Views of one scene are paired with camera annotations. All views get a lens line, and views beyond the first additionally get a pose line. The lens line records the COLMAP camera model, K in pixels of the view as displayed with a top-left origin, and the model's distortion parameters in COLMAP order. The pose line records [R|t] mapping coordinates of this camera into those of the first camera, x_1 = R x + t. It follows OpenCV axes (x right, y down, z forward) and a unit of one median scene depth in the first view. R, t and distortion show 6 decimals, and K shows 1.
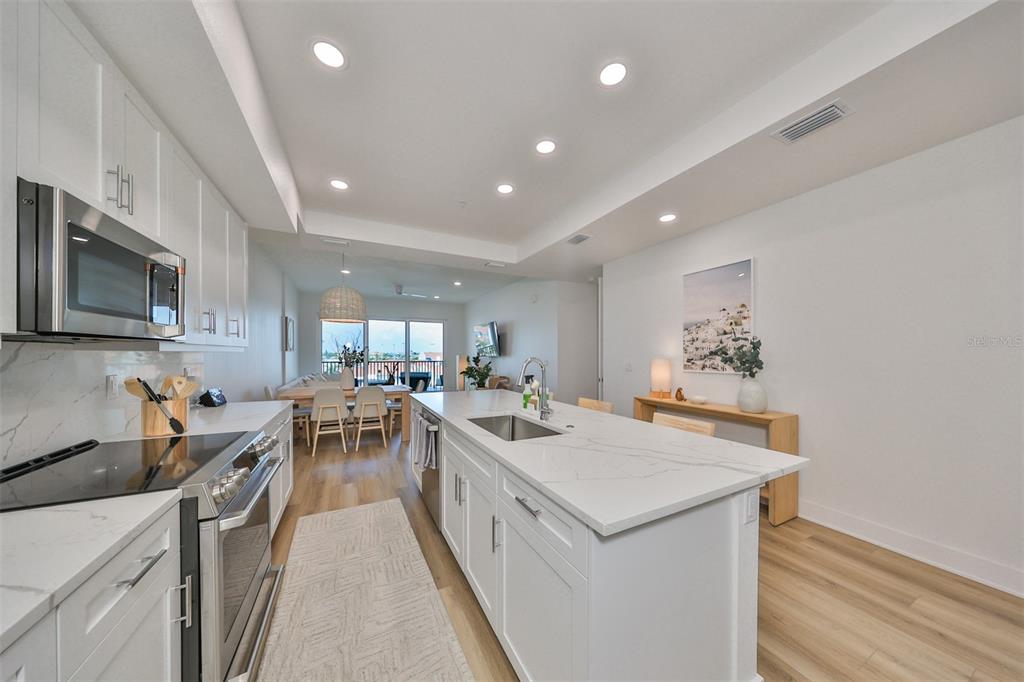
lens RADIAL K [[322.4, 0, 511.0], [0, 322.4, 355.7], [0, 0, 1]] dist [-0.000361, -0.000013]
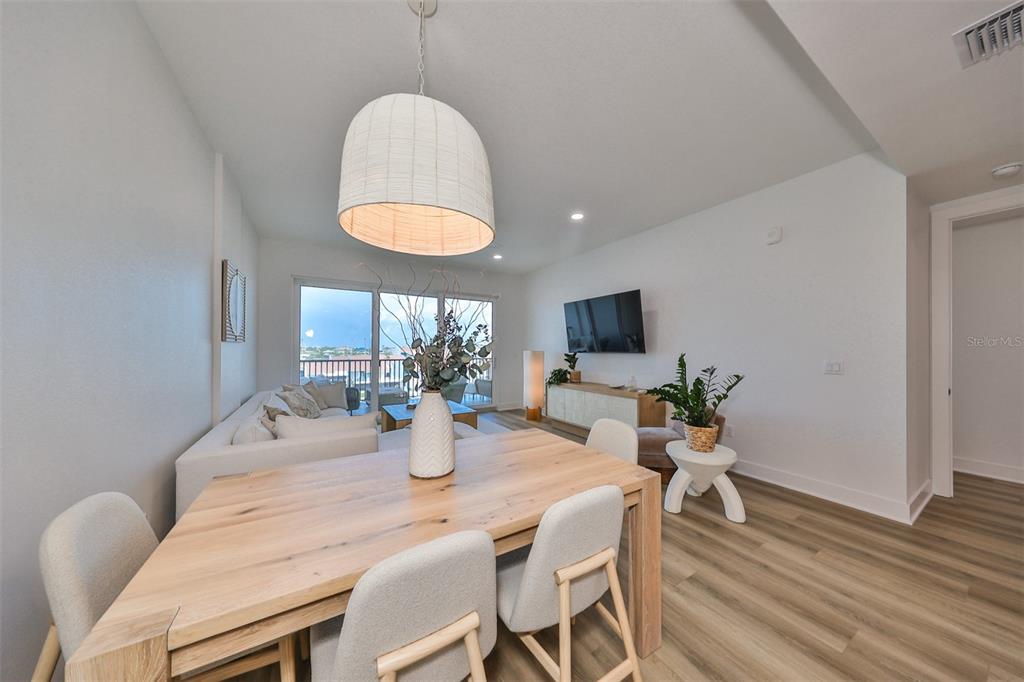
lens RADIAL K [[325.3, 0, 520.6], [0, 325.3, 348.5], [0, 0, 1]] dist [0.000602, 0.000008]
pose [[0.994816, 0.002258, 0.101662, -0.242527], [-0.001596, 0.999977, -0.006591, -0.001619], [-0.101674, 0.006395, 0.994797, 0.368027]]
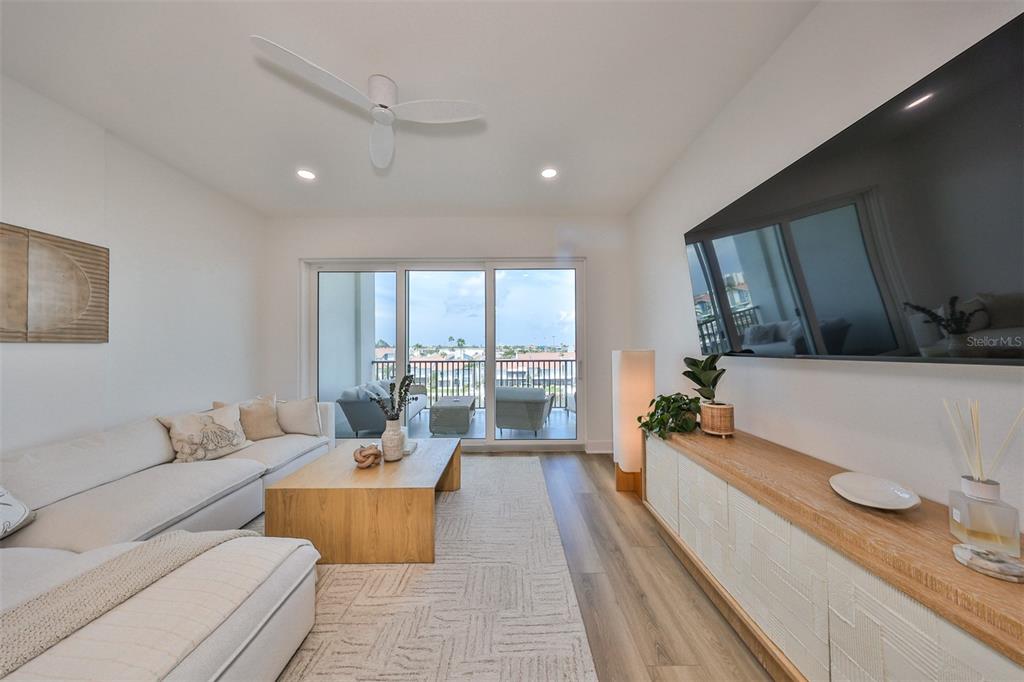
lens RADIAL K [[327.4, 0, 512.0], [0, 327.4, 341.0], [0, 0, 1]] dist [-0.000562, -0.000052]
pose [[0.901479, -0.016370, -0.432512, -0.118811], [0.006993, 0.999705, -0.023261, -0.003579], [0.432765, 0.017945, 0.901328, 0.668917]]
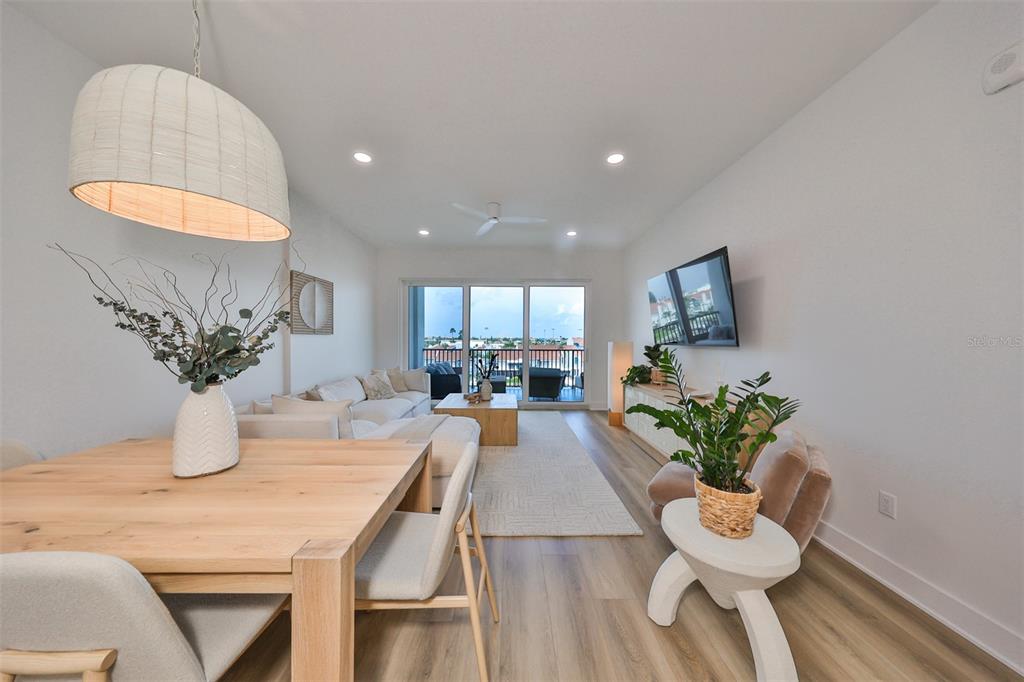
lens RADIAL K [[327.4, 0, 512.0], [0, 327.4, 341.0], [0, 0, 1]] dist [-0.000562, -0.000052]
pose [[0.902534, 0.004458, -0.430596, -0.081494], [-0.004624, 0.999989, 0.000662, -0.002334], [0.430594, 0.001394, 0.902545, 0.454243]]
